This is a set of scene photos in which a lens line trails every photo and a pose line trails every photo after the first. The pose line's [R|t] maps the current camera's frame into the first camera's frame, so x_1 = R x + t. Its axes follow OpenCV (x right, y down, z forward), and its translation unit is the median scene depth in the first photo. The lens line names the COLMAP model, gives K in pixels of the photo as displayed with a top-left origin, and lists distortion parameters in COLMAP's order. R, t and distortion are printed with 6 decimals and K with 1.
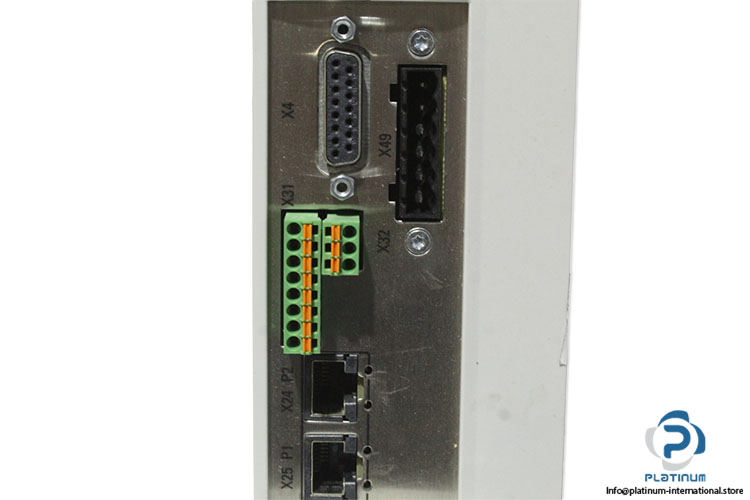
lens RADIAL K [[1411.1, 0, 375.9], [0, 1411.1, 252.8], [0, 0, 1]] dist [-0.068261, 0.000000]
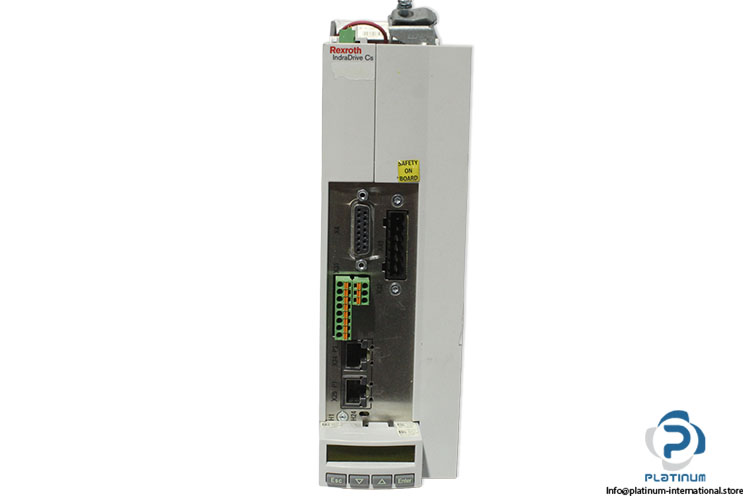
lens RADIAL K [[997.3, 0, 374.5], [0, 997.3, 249.0], [0, 0, 1]] dist [-0.089029, 0.000000]
pose [[0.999557, 0.003477, 0.029575, -0.047690], [-0.003707, 0.999963, 0.007704, -0.080619], [-0.029547, -0.007810, 0.999533, -0.543078]]
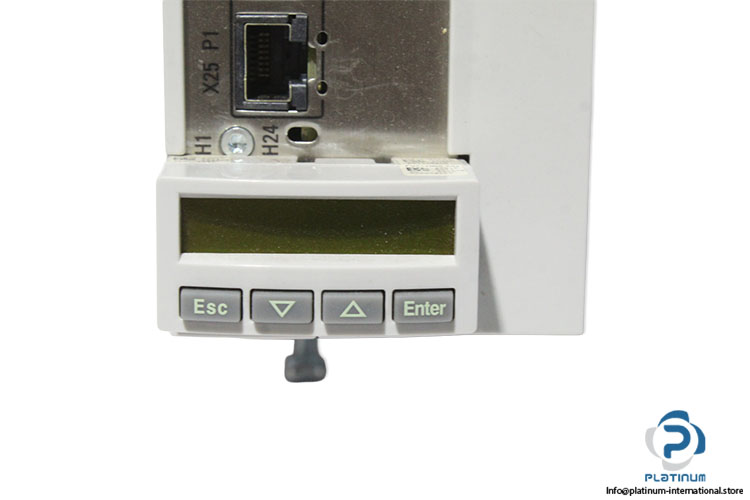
lens RADIAL K [[1865.1, 0, 374.5], [0, 1865.1, 249.2], [0, 0, 1]] dist [0.169896, 0.000000]
pose [[0.999705, -0.005989, 0.023535, -0.002567], [0.005386, 0.999658, 0.025607, 0.224739], [-0.023680, -0.025473, 0.999395, 0.041328]]
